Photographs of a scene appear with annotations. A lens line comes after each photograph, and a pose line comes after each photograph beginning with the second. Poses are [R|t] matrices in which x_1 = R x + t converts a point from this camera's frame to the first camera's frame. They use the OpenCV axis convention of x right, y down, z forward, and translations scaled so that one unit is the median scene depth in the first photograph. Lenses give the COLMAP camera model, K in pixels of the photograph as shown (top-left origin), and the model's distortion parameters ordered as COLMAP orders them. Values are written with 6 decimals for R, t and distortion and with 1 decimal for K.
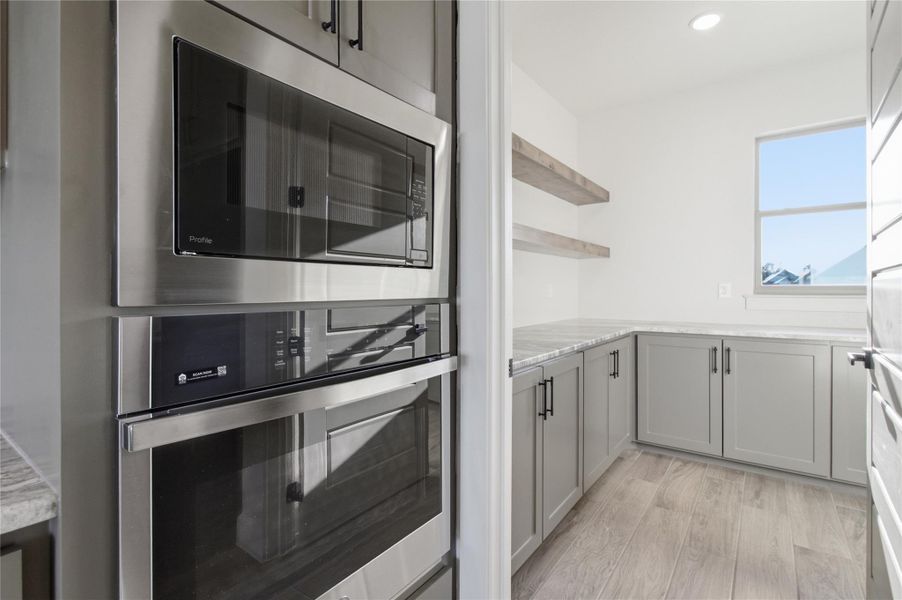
lens RADIAL K [[437.5, 0, 451.5], [0, 437.5, 291.4], [0, 0, 1]] dist [-0.002483, 0.000080]
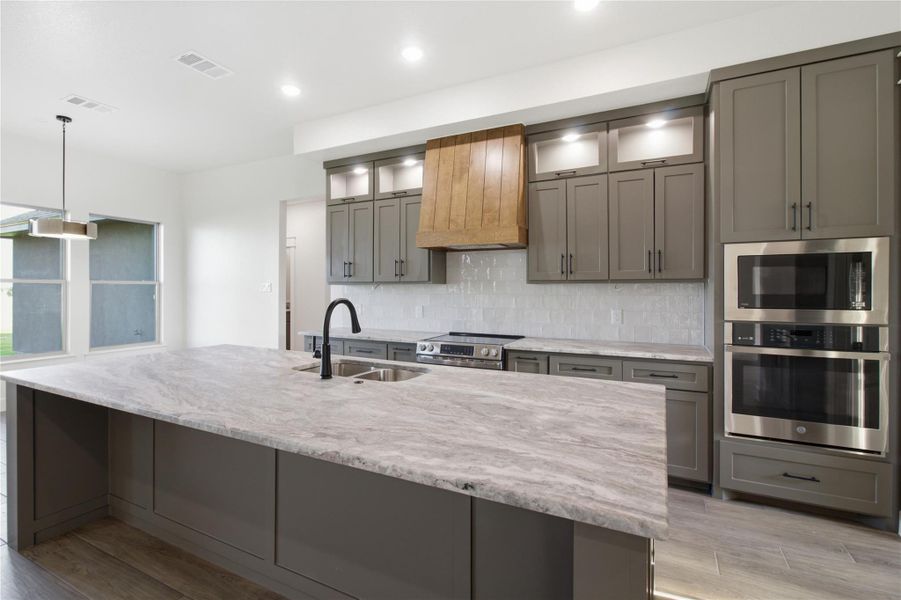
lens RADIAL K [[437.1, 0, 451.0], [0, 437.1, 291.4], [0, 0, 1]] dist [-0.002483, 0.000080]
pose [[0.169791, 0.003028, -0.985476, 0.795678], [-0.008150, 0.999965, 0.001669, -0.061229], [0.985446, 0.007748, 0.169809, -0.639074]]
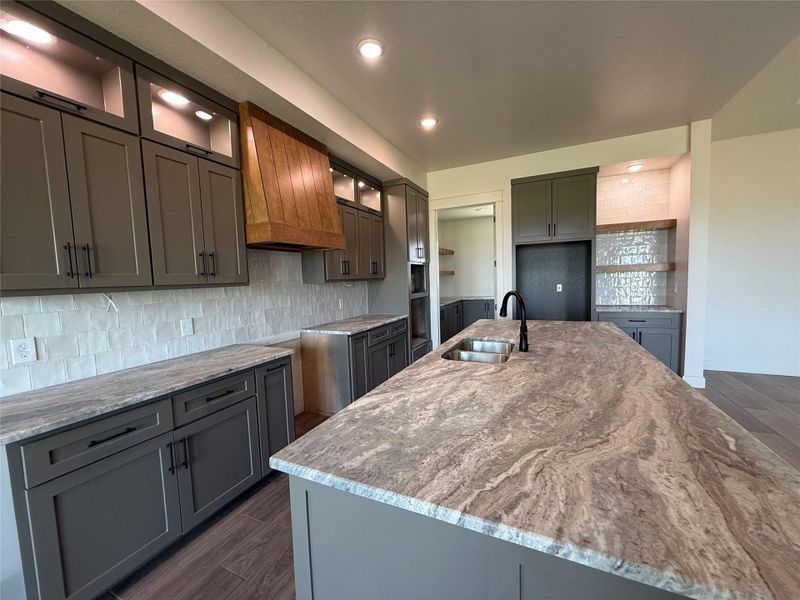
lens RADIAL K [[321.0, 0, 398.2], [0, 321.0, 297.1], [0, 0, 1]] dist [-0.000706, -0.000240]
pose [[0.976876, -0.046506, 0.208686, -0.662148], [0.036548, 0.998013, 0.051322, -0.086479], [-0.210658, -0.042508, 0.976635, -1.510409]]
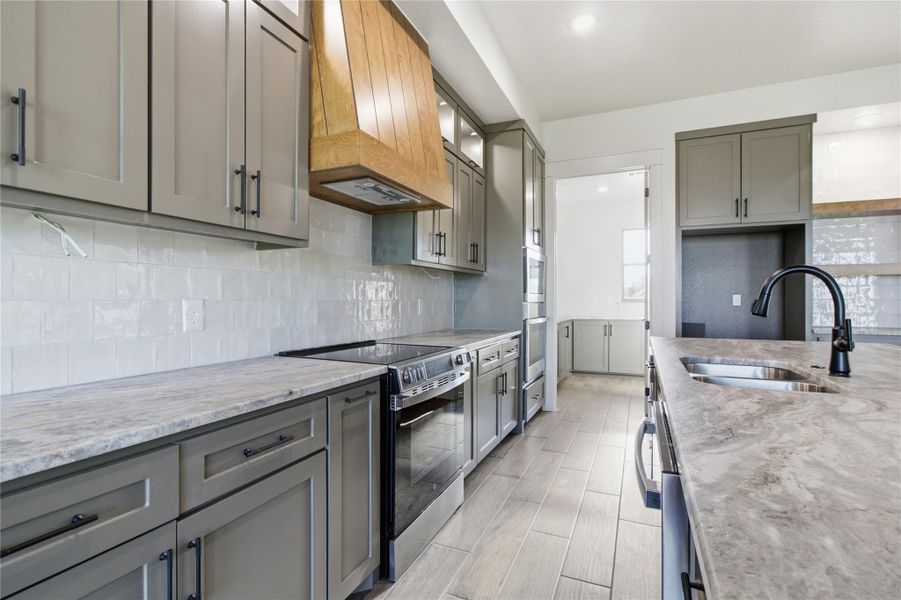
lens RADIAL K [[437.1, 0, 451.0], [0, 437.1, 291.4], [0, 0, 1]] dist [-0.002483, 0.000080]
pose [[0.972298, 0.003946, 0.233710, -0.843004], [0.001804, 0.999701, -0.024384, 0.008065], [-0.233736, 0.024130, 0.972001, -1.223003]]
